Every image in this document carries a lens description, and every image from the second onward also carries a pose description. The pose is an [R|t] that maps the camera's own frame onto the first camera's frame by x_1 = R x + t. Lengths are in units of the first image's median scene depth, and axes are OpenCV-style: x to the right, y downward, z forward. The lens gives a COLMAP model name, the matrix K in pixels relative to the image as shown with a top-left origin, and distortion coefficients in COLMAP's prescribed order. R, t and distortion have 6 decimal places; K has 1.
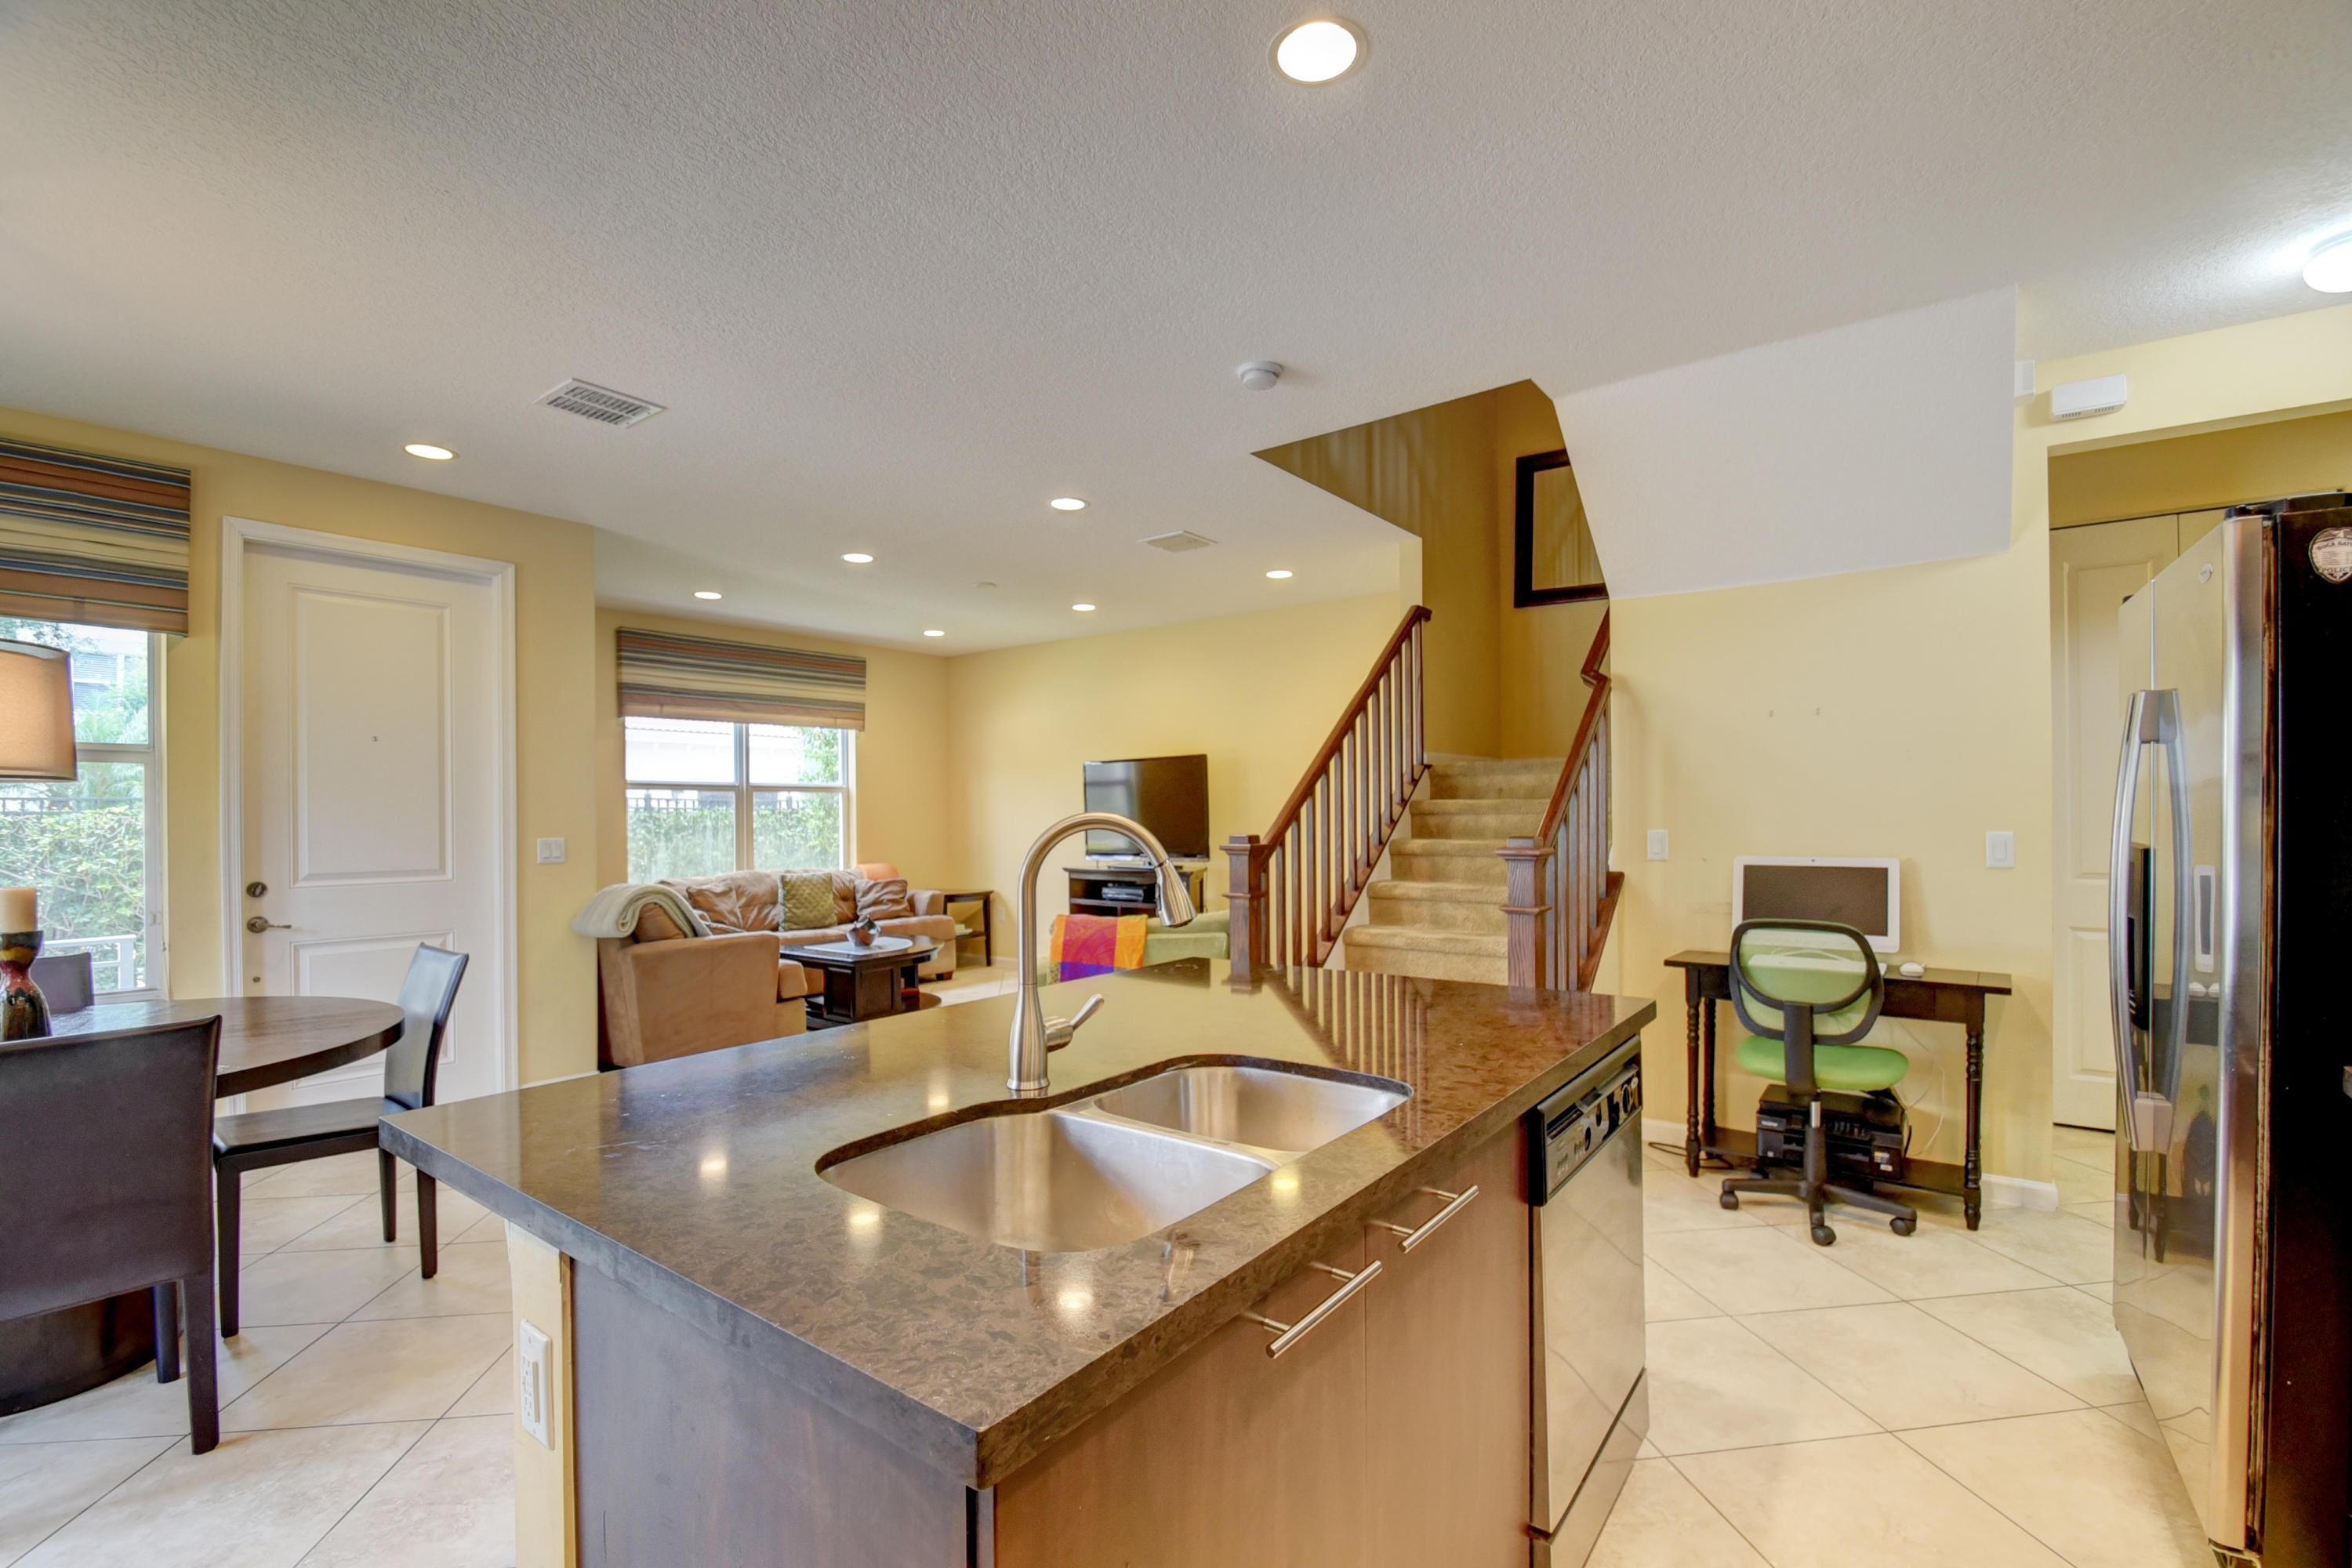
lens RADIAL K [[1033.3, 0, 1179.4], [0, 1033.3, 813.8], [0, 0, 1]] dist [0.011751, -0.015173]
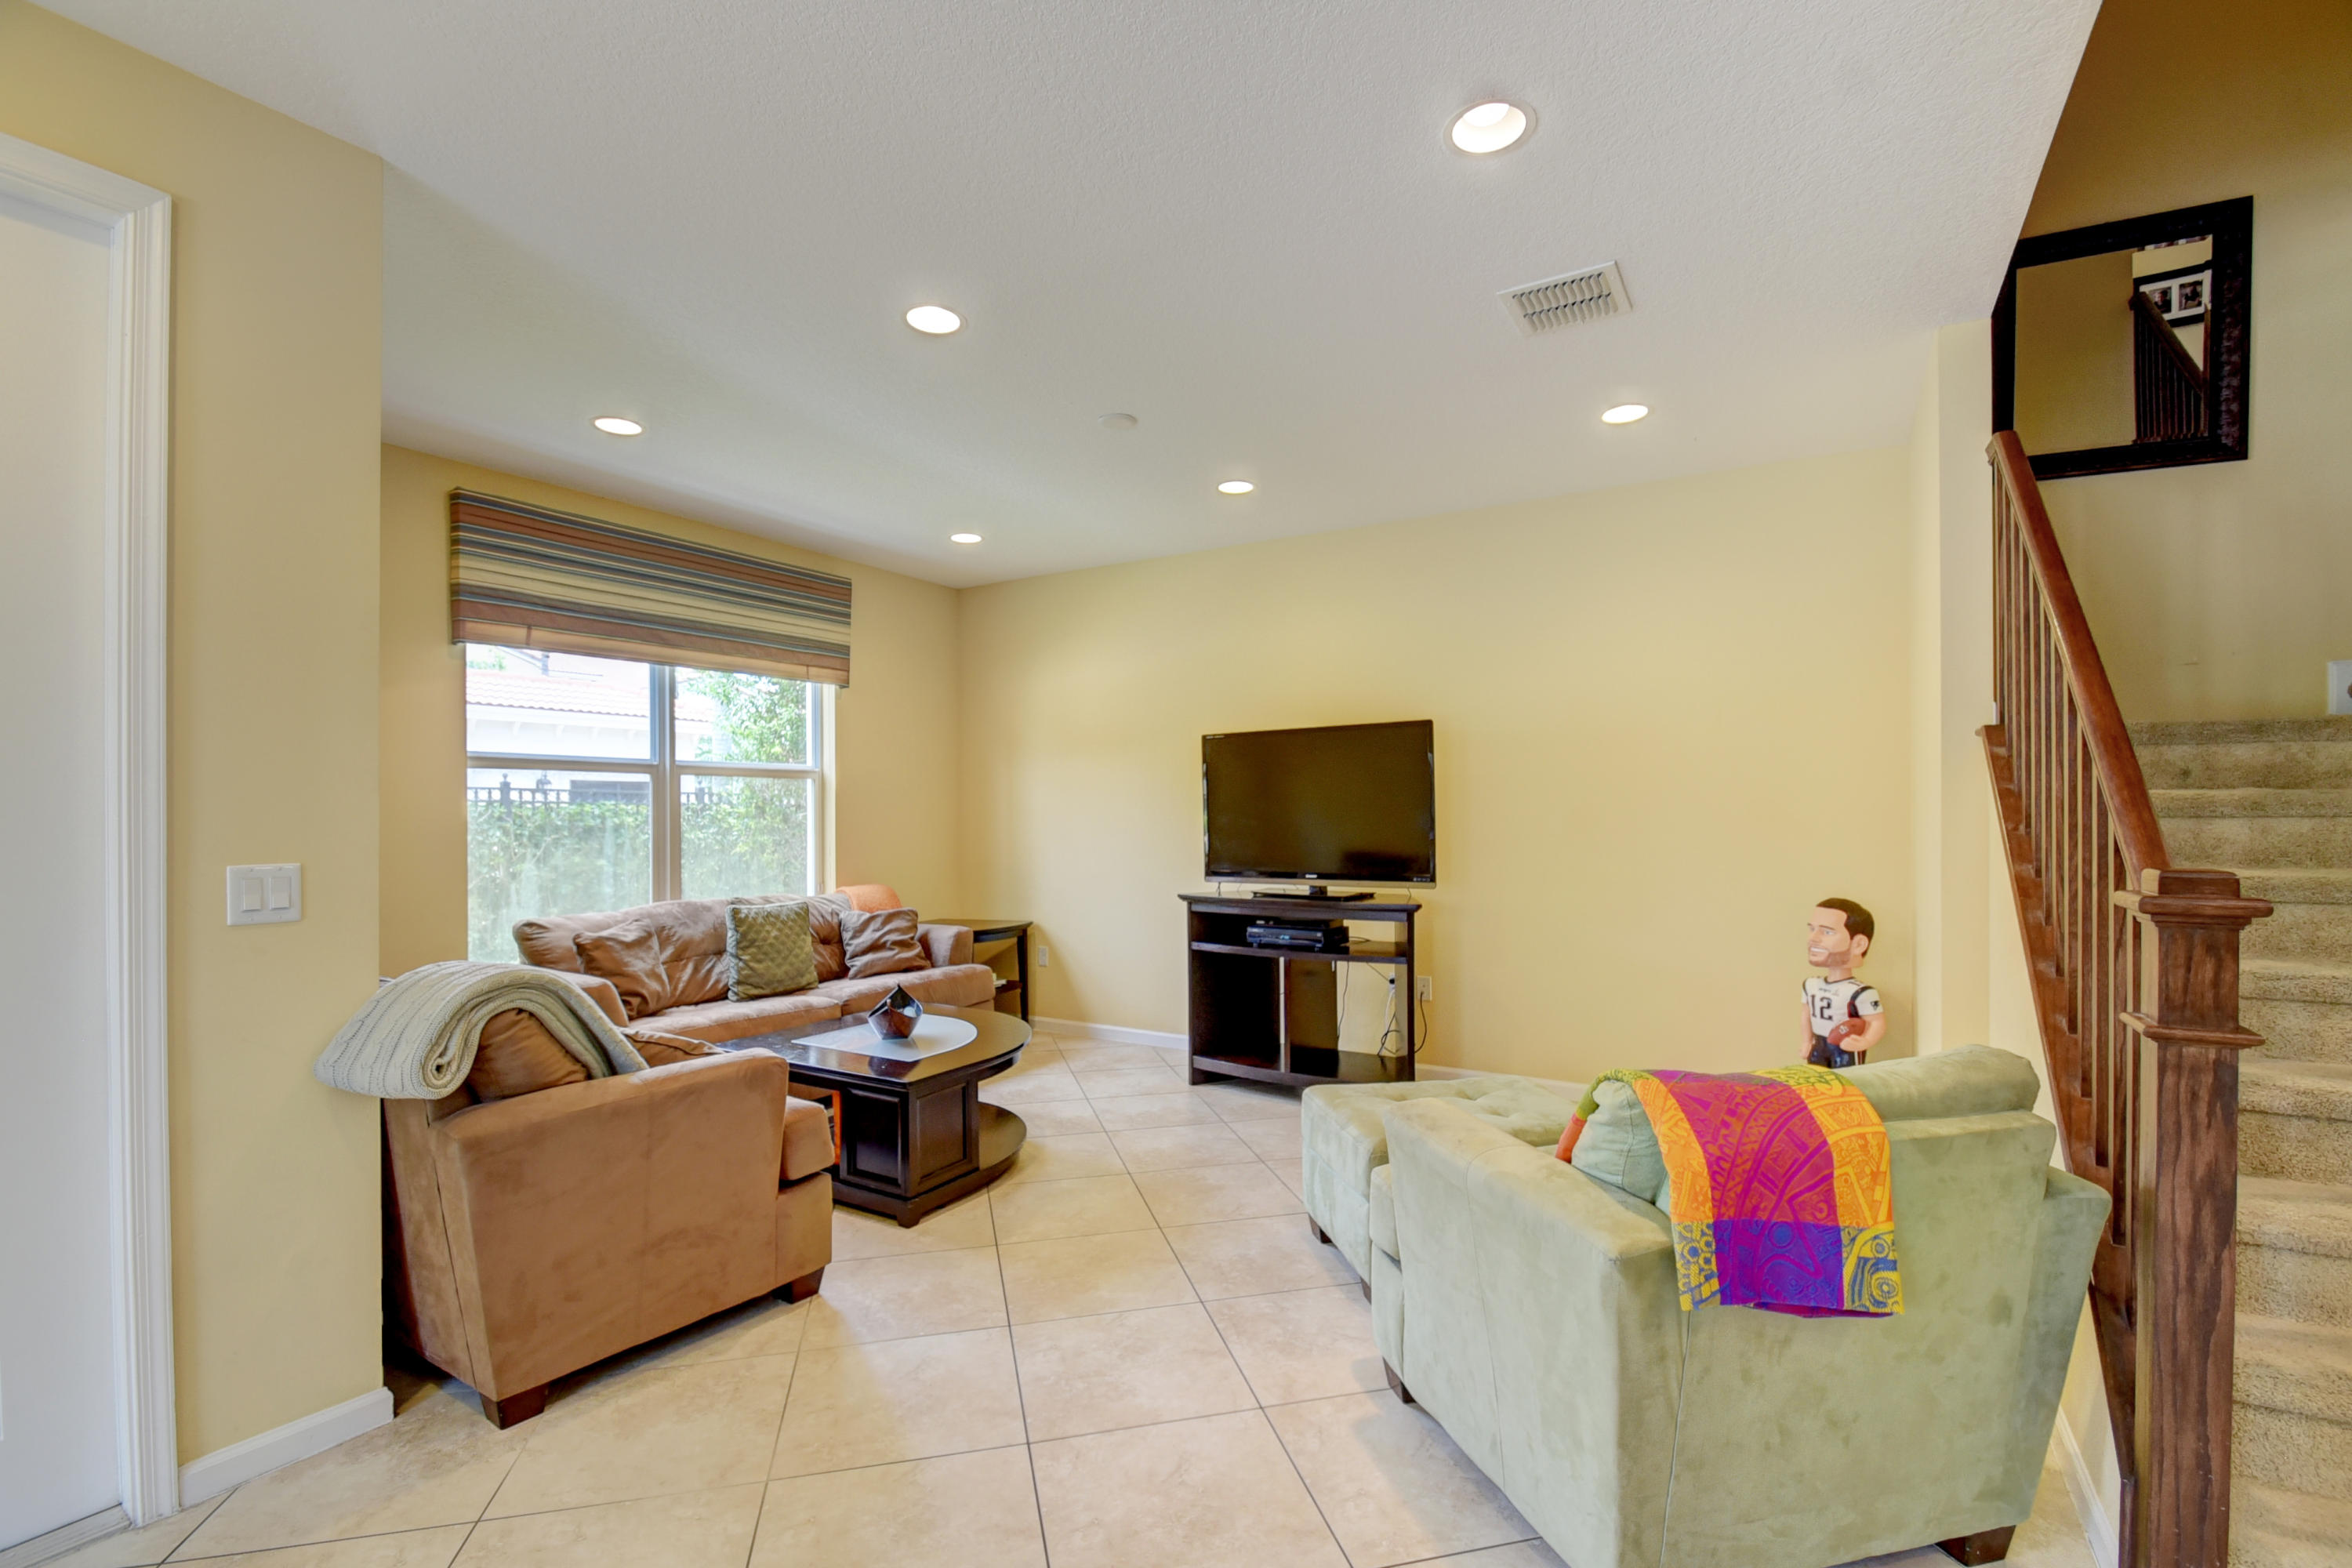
lens RADIAL K [[1033.3, 0, 1179.4], [0, 1033.3, 813.8], [0, 0, 1]] dist [0.011751, -0.015173]
pose [[0.994754, 0.005017, 0.102169, -0.179518], [-0.005126, 0.999987, 0.000802, 0.000543], [-0.102164, -0.001322, 0.994767, 0.350972]]
